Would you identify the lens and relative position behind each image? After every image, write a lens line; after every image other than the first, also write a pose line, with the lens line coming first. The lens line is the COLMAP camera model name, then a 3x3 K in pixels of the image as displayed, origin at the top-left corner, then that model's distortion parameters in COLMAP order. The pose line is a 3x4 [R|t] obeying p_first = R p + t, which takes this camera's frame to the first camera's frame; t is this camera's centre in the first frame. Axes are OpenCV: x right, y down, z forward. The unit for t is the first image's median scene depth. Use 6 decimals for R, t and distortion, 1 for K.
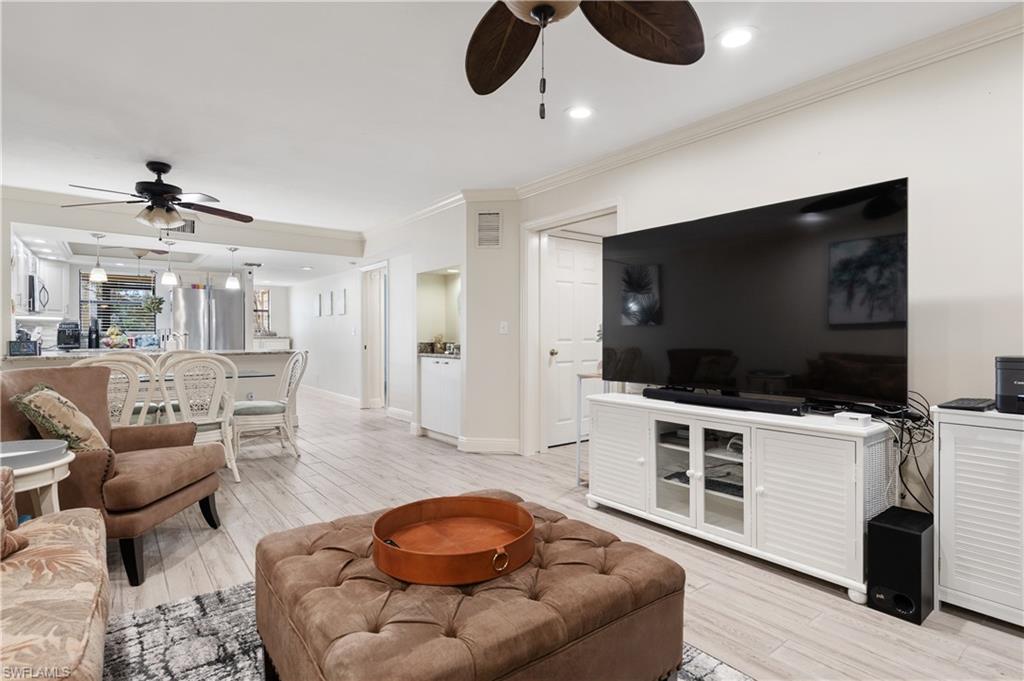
lens RADIAL K [[517.2, 0, 517.9], [0, 517.2, 340.4], [0, 0, 1]] dist [0.003789, 0.000906]
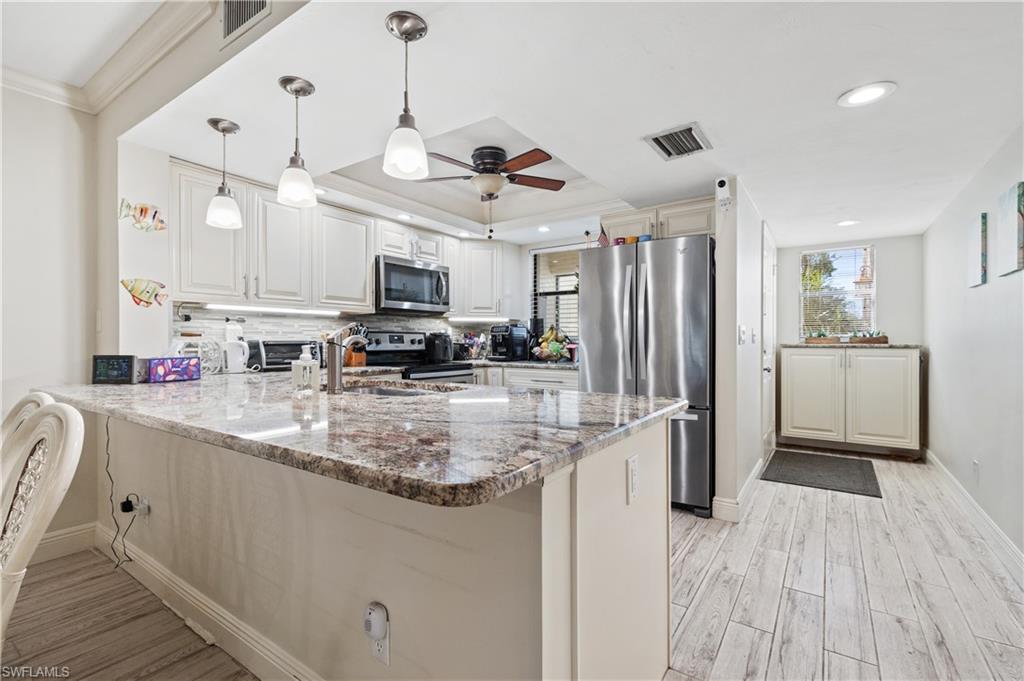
lens RADIAL K [[463.3, 0, 510.4], [0, 463.3, 336.7], [0, 0, 1]] dist [0.002489, 0.000833]
pose [[0.297855, -0.006346, -0.954590, -0.630623], [-0.008019, 0.999926, -0.009150, -0.027541], [0.954577, 0.010380, 0.297782, 2.036439]]
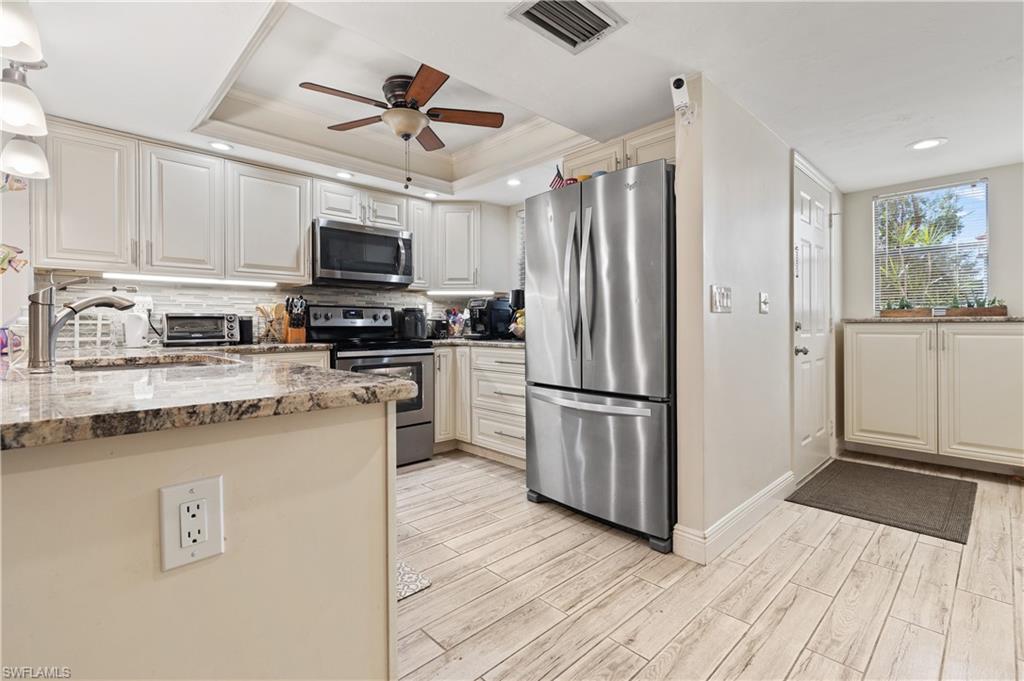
lens RADIAL K [[467.8, 0, 507.6], [0, 467.8, 323.9], [0, 0, 1]] dist [0.002362, 0.000243]
pose [[0.098147, -0.003089, -0.995167, -0.759492], [-0.005506, 0.999978, -0.003647, -0.001368], [0.995157, 0.005838, 0.098127, 2.424627]]
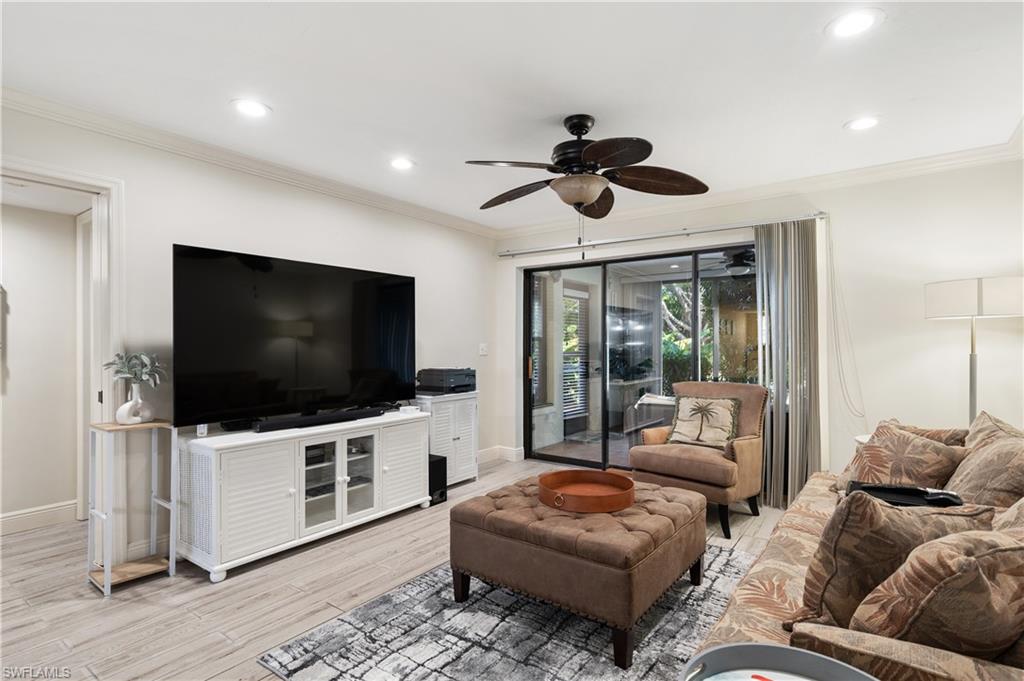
lens RADIAL K [[515.3, 0, 512.0], [0, 515.3, 340.5], [0, 0, 1]] dist [-0.001536, 0.000044]
pose [[-0.264260, 0.008825, 0.964411, -0.860146], [0.011410, 0.999917, -0.006024, -0.051915], [-0.964384, 0.009413, -0.264339, 0.859908]]
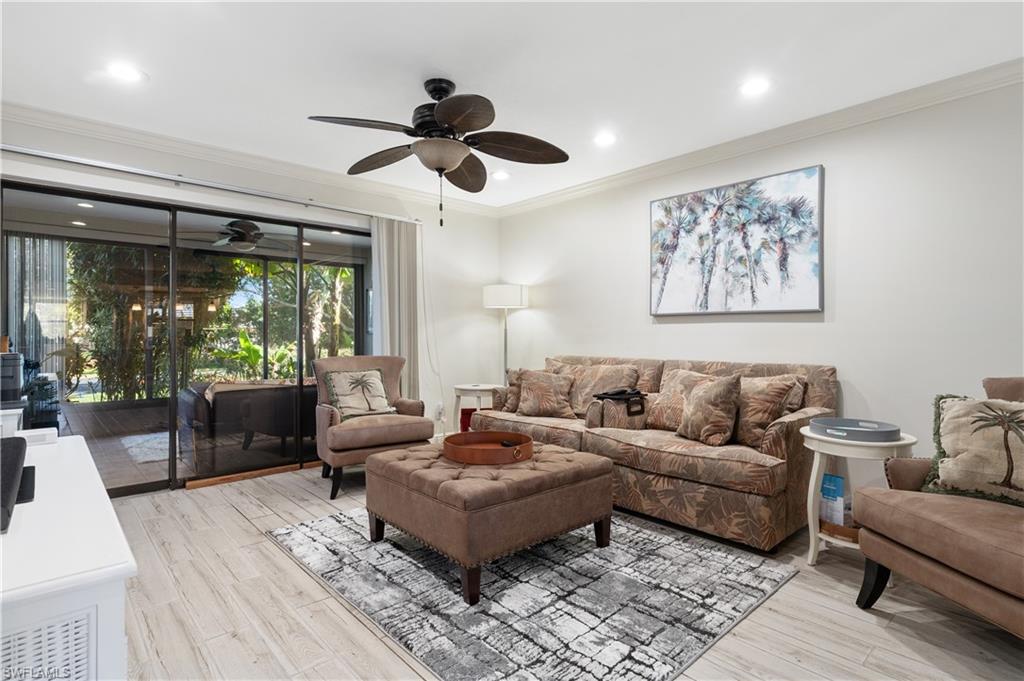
lens RADIAL K [[518.2, 0, 520.2], [0, 518.2, 333.7], [0, 0, 1]] dist [0.002106, 0.000471]
pose [[-0.997251, 0.002185, -0.074071, -0.050545], [0.001809, 0.999985, 0.005132, -0.013309], [0.074081, 0.004984, -0.997240, 1.440206]]
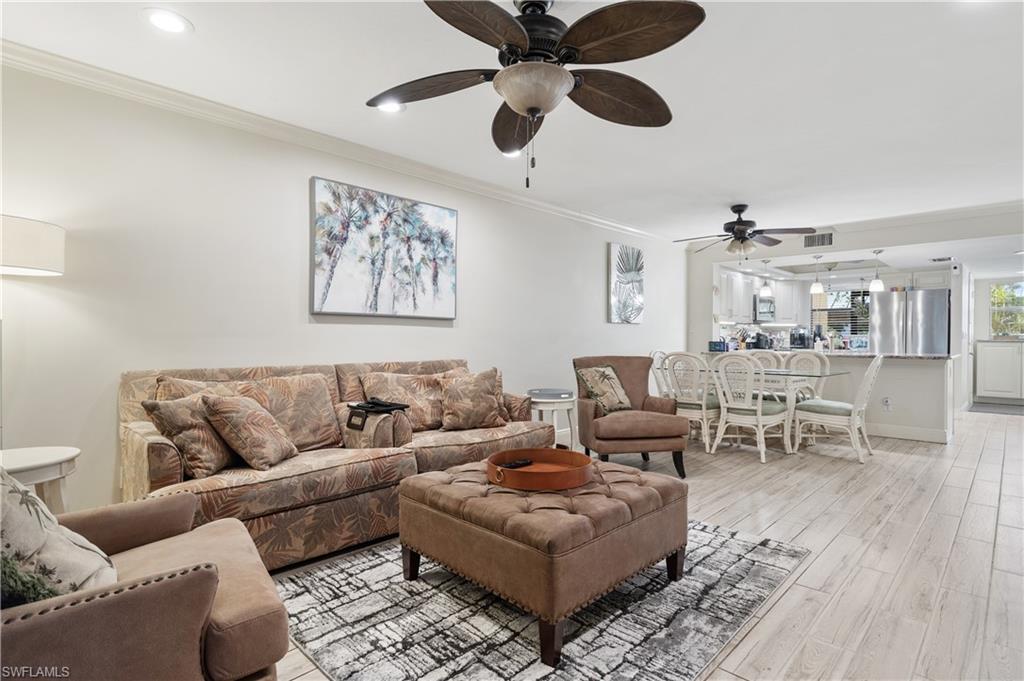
lens RADIAL K [[517.2, 0, 517.9], [0, 517.2, 340.4], [0, 0, 1]] dist [0.003789, 0.000906]
pose [[0.138898, 0.006229, -0.990287, 0.710165], [-0.011921, 0.999918, 0.004618, -0.003784], [0.990235, 0.011164, 0.138961, 0.373061]]
